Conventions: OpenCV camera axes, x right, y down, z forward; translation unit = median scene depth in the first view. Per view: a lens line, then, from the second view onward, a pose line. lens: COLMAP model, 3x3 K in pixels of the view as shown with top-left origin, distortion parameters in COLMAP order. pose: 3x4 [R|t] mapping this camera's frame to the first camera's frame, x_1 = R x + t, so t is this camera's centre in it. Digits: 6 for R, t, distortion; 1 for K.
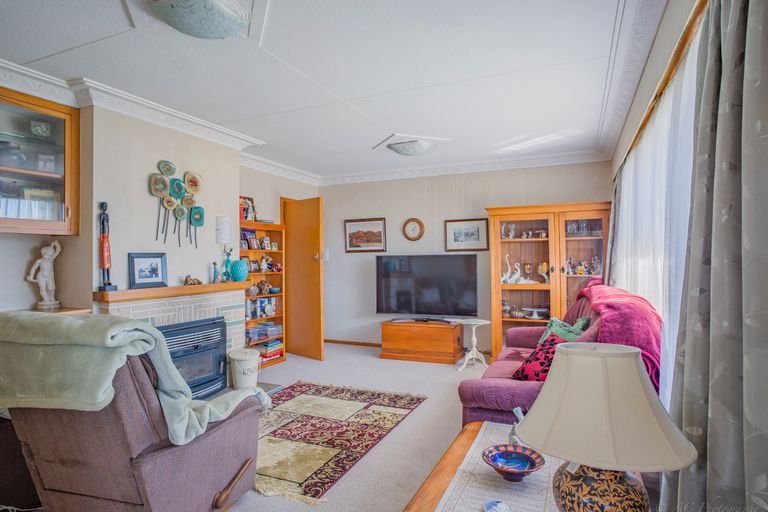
lens RADIAL K [[450.5, 0, 383.6], [0, 450.5, 258.4], [0, 0, 1]] dist [-0.057381, 0.023654]
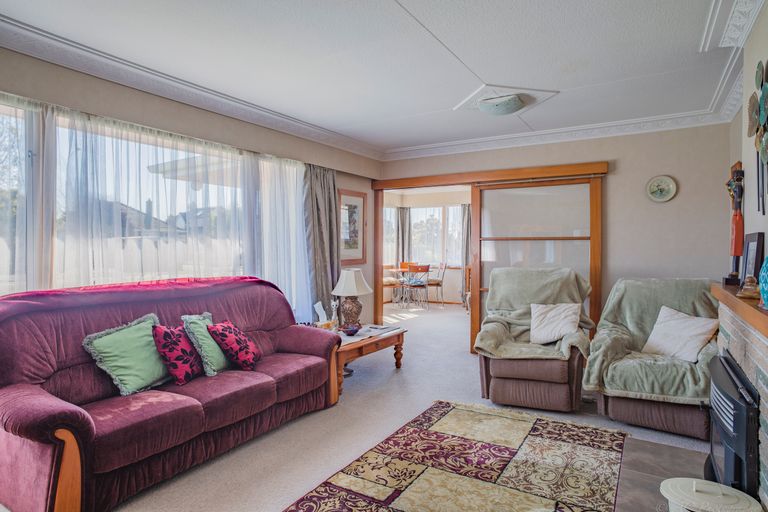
lens RADIAL K [[450.5, 0, 385.9], [0, 450.5, 253.1], [0, 0, 1]] dist [-0.057381, 0.023654]
pose [[-0.991751, 0.013353, 0.127482, -0.123903], [0.015930, 0.999688, 0.019216, -0.003730], [-0.127186, 0.021088, -0.991655, 1.859823]]
